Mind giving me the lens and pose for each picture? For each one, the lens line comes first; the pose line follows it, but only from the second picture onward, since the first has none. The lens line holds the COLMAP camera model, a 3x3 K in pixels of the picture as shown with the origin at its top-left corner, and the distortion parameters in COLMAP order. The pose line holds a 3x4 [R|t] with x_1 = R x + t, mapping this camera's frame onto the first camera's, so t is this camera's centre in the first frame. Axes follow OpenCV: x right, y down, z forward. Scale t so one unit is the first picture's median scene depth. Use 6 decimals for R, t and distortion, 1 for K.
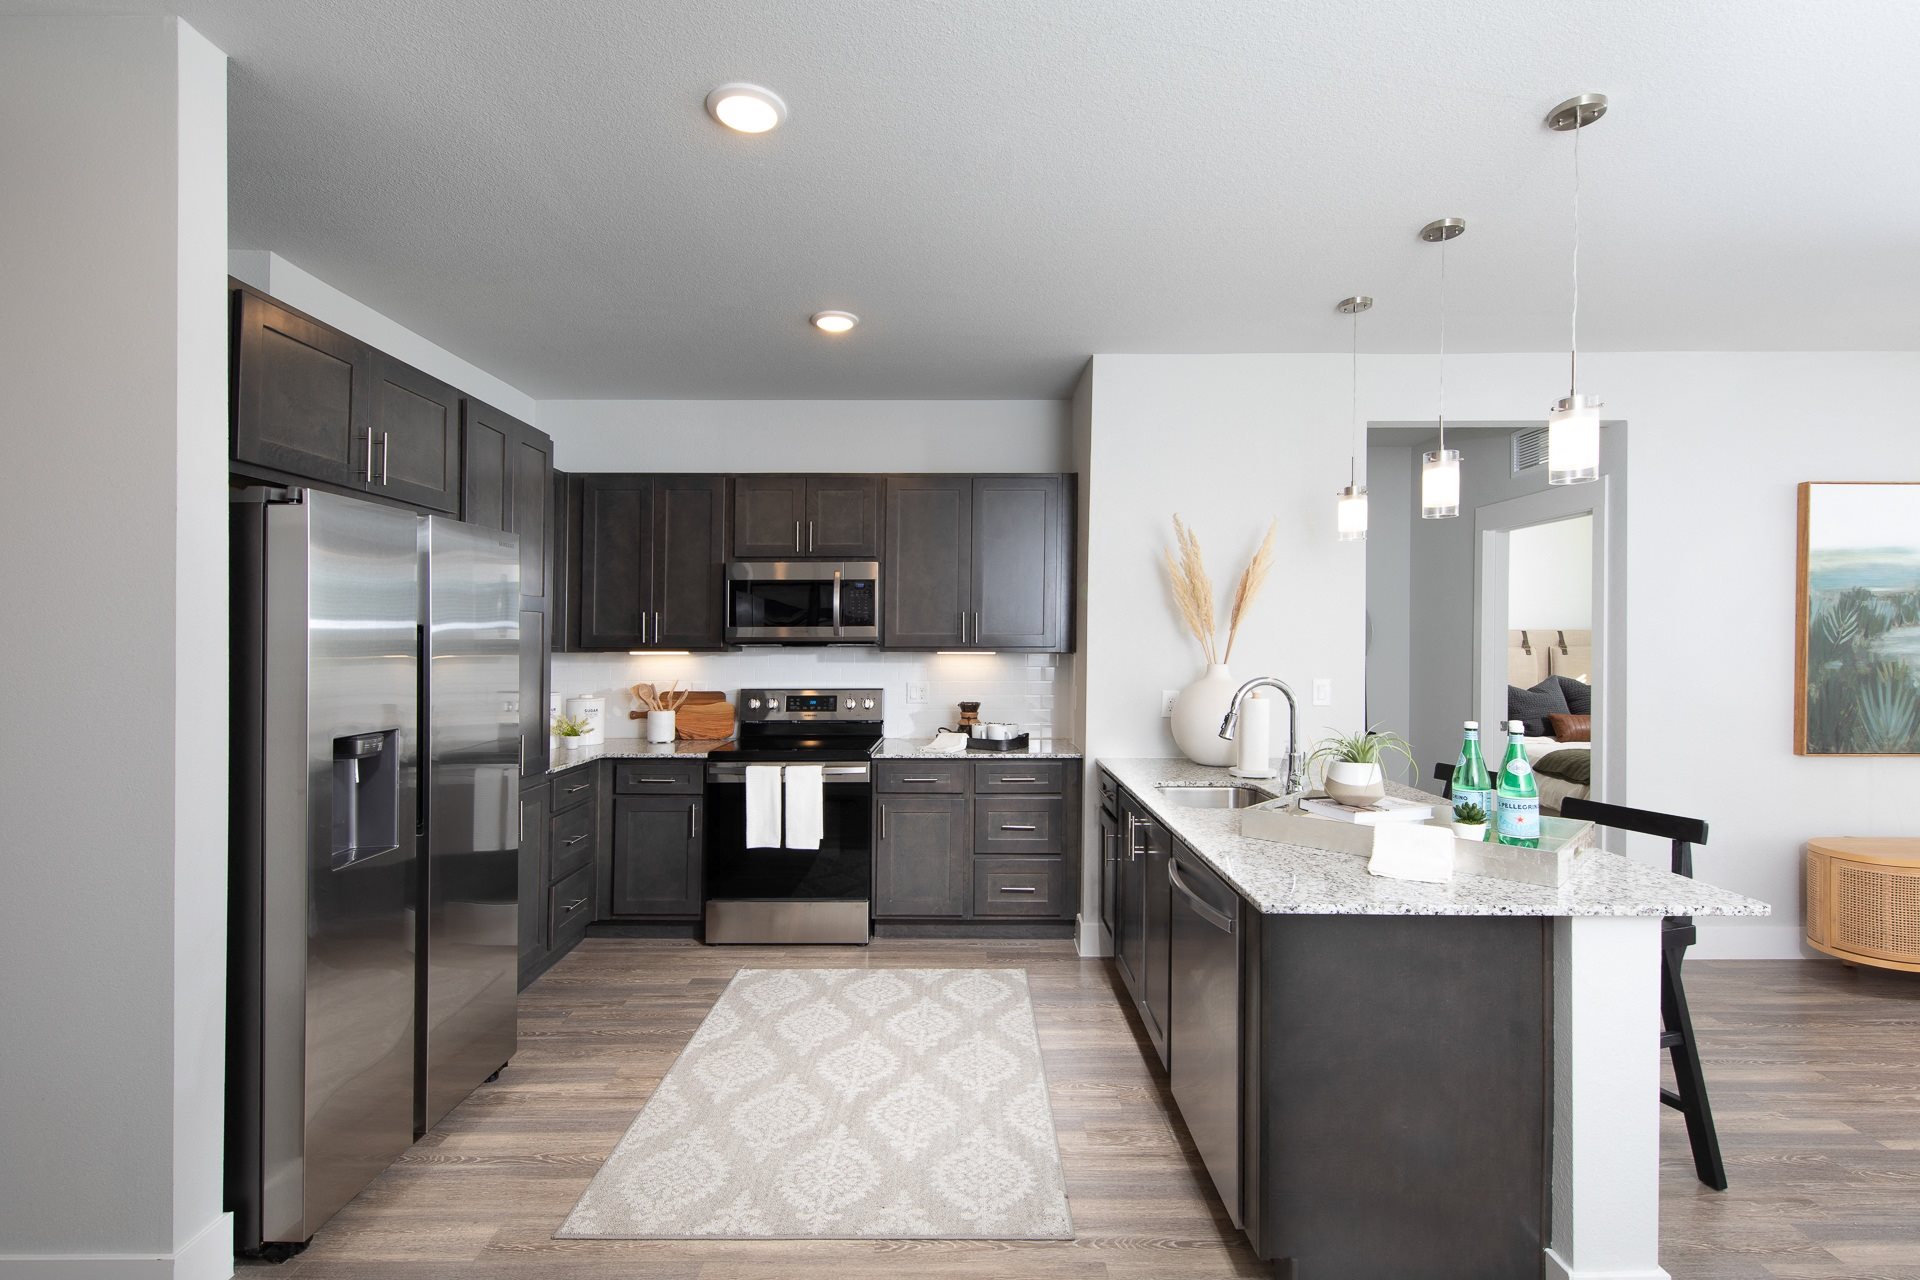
lens RADIAL K [[891.1, 0, 961.4], [0, 891.1, 645.0], [0, 0, 1]] dist [0.003576, -0.000212]
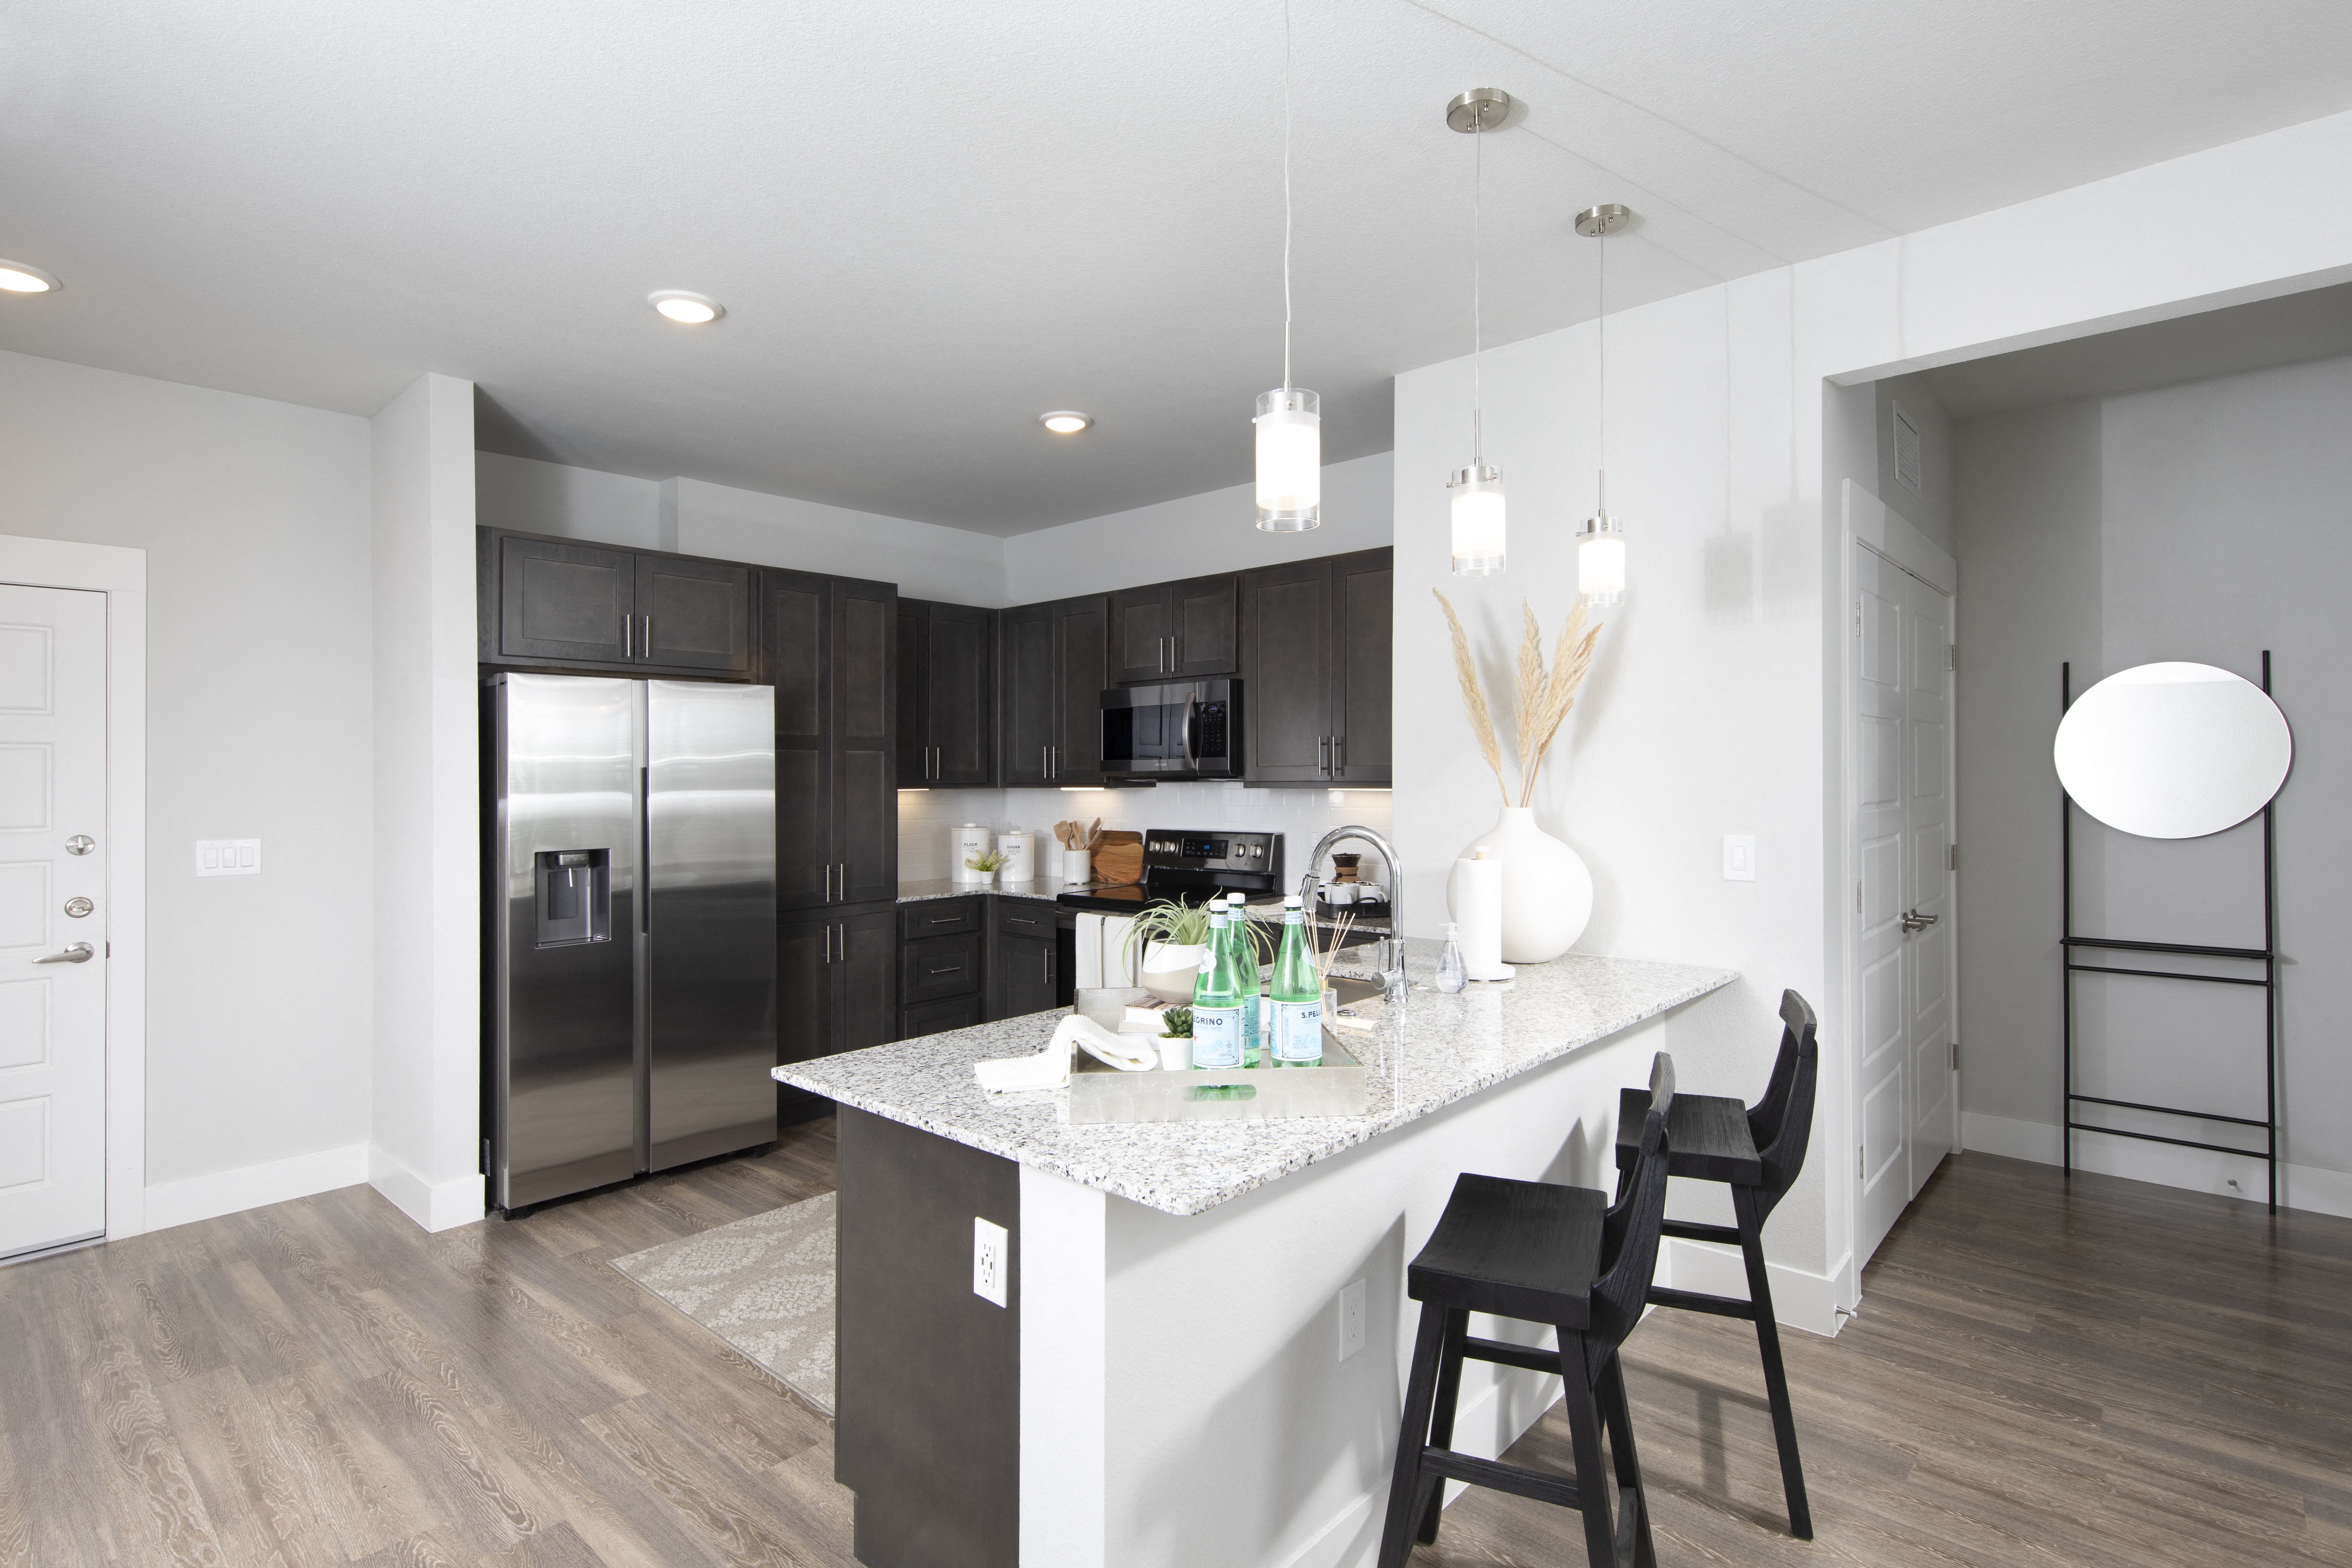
lens RADIAL K [[1161.9, 0, 1173.6], [0, 1161.9, 773.6], [0, 0, 1]] dist [0.005873, 0.000504]
pose [[0.738214, -0.008367, -0.674515, 0.646975], [0.005520, 0.999965, -0.006362, 0.001214], [0.674544, 0.000973, 0.738234, 0.181114]]
